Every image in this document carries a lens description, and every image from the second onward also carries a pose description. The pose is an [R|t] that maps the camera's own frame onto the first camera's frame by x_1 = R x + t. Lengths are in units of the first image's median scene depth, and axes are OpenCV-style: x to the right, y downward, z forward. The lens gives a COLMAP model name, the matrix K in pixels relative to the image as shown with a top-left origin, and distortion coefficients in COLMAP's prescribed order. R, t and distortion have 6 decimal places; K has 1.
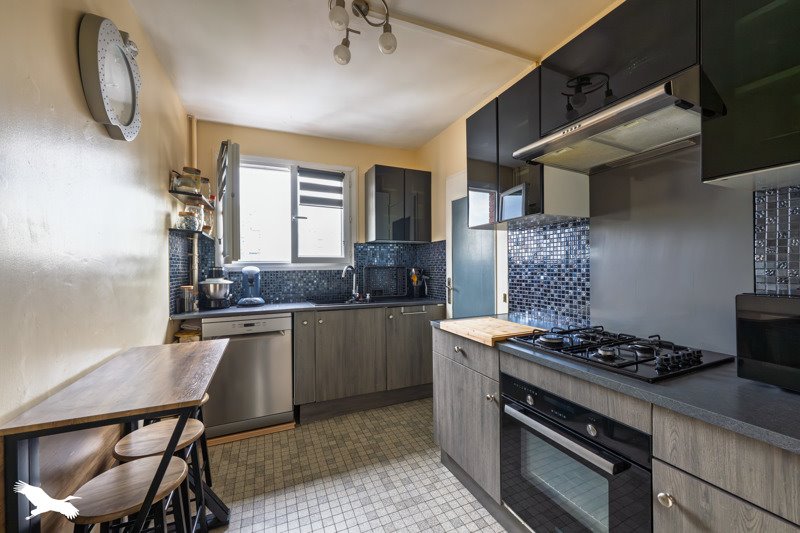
lens RADIAL K [[318.2, 0, 400.8], [0, 318.2, 266.6], [0, 0, 1]] dist [-0.004631, 0.000500]
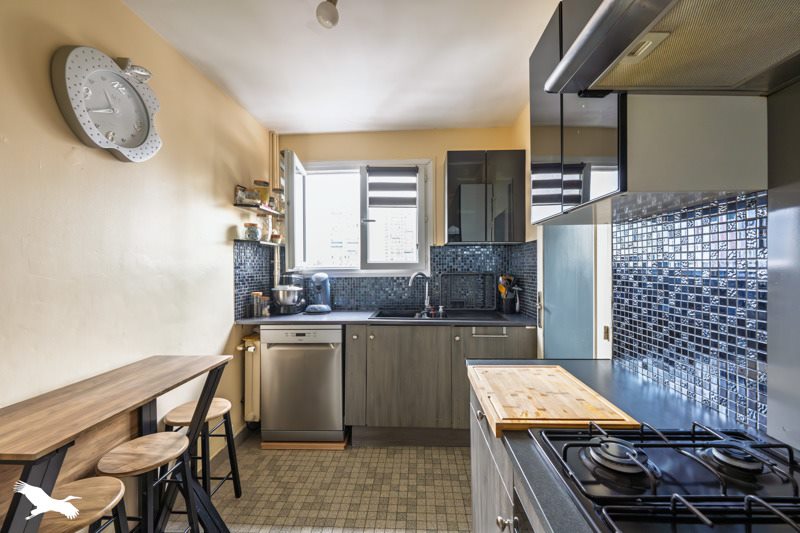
lens RADIAL K [[318.2, 0, 401.9], [0, 318.2, 266.8], [0, 0, 1]] dist [-0.004631, 0.000500]
pose [[0.896122, 0.005227, -0.443777, 0.234488], [-0.001924, 0.999967, 0.007894, -0.033335], [0.443804, -0.006220, 0.896102, 0.260363]]
